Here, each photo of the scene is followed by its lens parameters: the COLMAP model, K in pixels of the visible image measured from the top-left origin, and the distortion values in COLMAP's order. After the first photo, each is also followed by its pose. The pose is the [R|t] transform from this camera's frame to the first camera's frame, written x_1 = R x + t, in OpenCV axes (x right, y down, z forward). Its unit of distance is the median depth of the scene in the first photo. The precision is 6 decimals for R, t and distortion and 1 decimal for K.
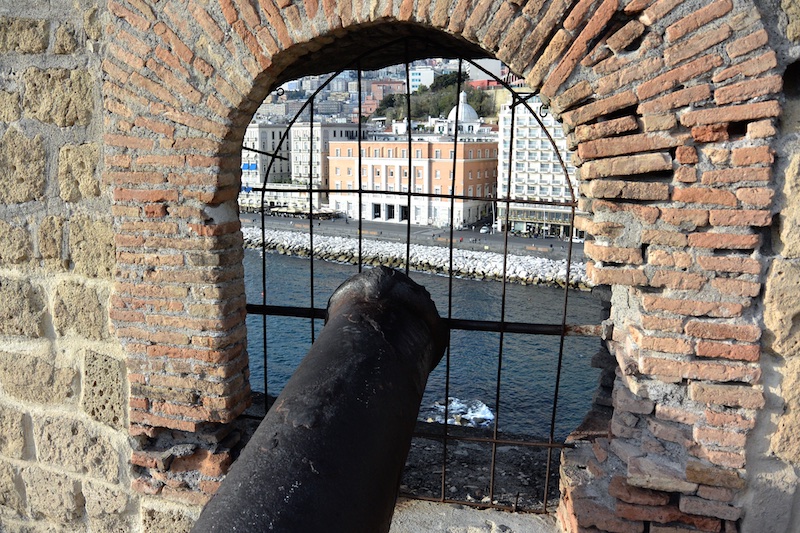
lens RADIAL K [[680.6, 0, 388.1], [0, 680.6, 257.3], [0, 0, 1]] dist [-0.167701, 0.116198]
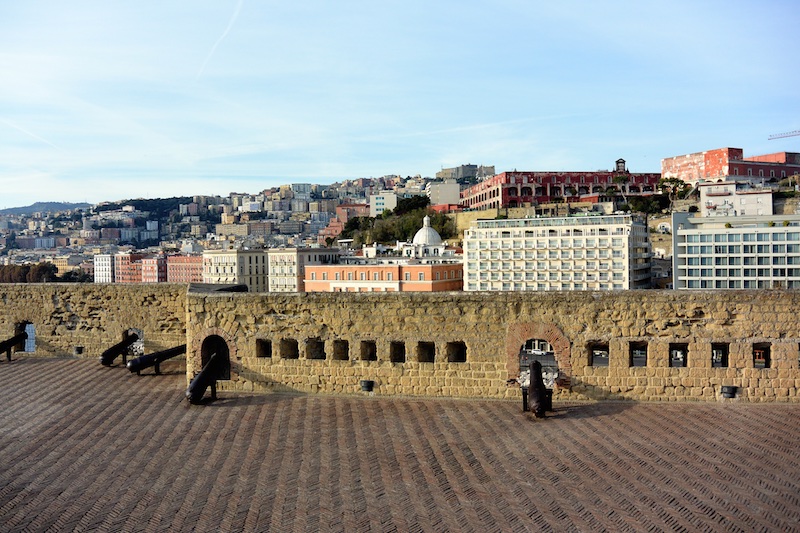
lens RADIAL K [[680.6, 0, 388.1], [0, 680.6, 257.3], [0, 0, 1]] dist [-0.167701, 0.116198]
pose [[0.998027, -0.018040, 0.060136, -2.605766], [0.028019, 0.985133, -0.169493, 0.132023], [-0.056185, 0.170844, 0.983695, -8.436986]]
